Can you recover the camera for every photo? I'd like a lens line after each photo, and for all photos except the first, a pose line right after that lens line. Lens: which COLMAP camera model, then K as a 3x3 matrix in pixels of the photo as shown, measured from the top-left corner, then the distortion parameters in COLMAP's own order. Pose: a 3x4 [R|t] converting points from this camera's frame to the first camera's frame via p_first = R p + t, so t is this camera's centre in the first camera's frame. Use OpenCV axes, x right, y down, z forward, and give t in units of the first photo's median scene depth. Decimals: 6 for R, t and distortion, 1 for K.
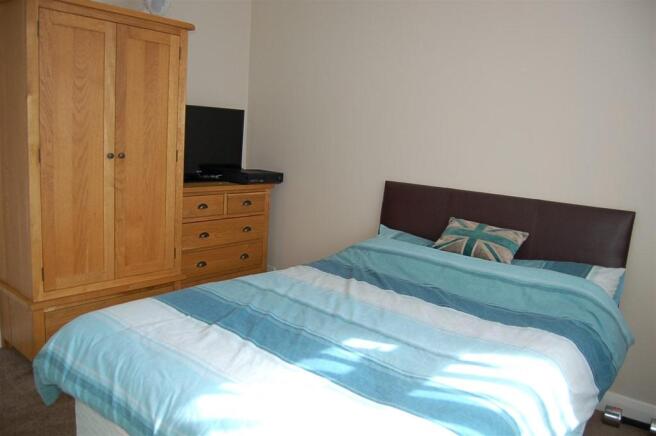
lens RADIAL K [[516.3, 0, 324.6], [0, 516.3, 230.8], [0, 0, 1]] dist [-0.095084, -0.000273]
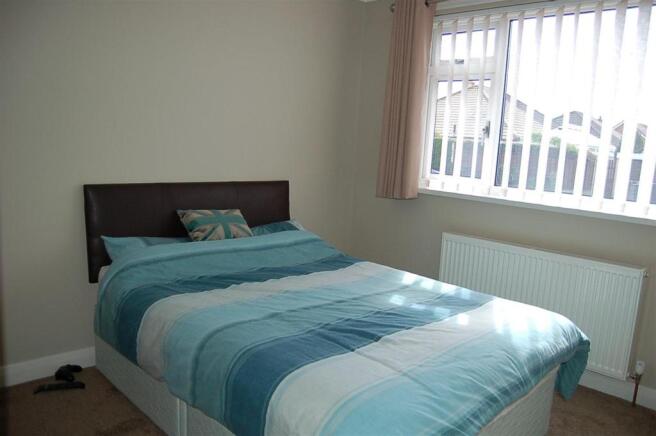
lens RADIAL K [[516.3, 0, 324.6], [0, 516.3, 230.8], [0, 0, 1]] dist [-0.095084, -0.000273]
pose [[0.107625, -0.224311, 0.968556, -1.080021], [0.129563, 0.969071, 0.210033, -0.243724], [-0.985713, 0.102884, 0.133359, 0.844694]]
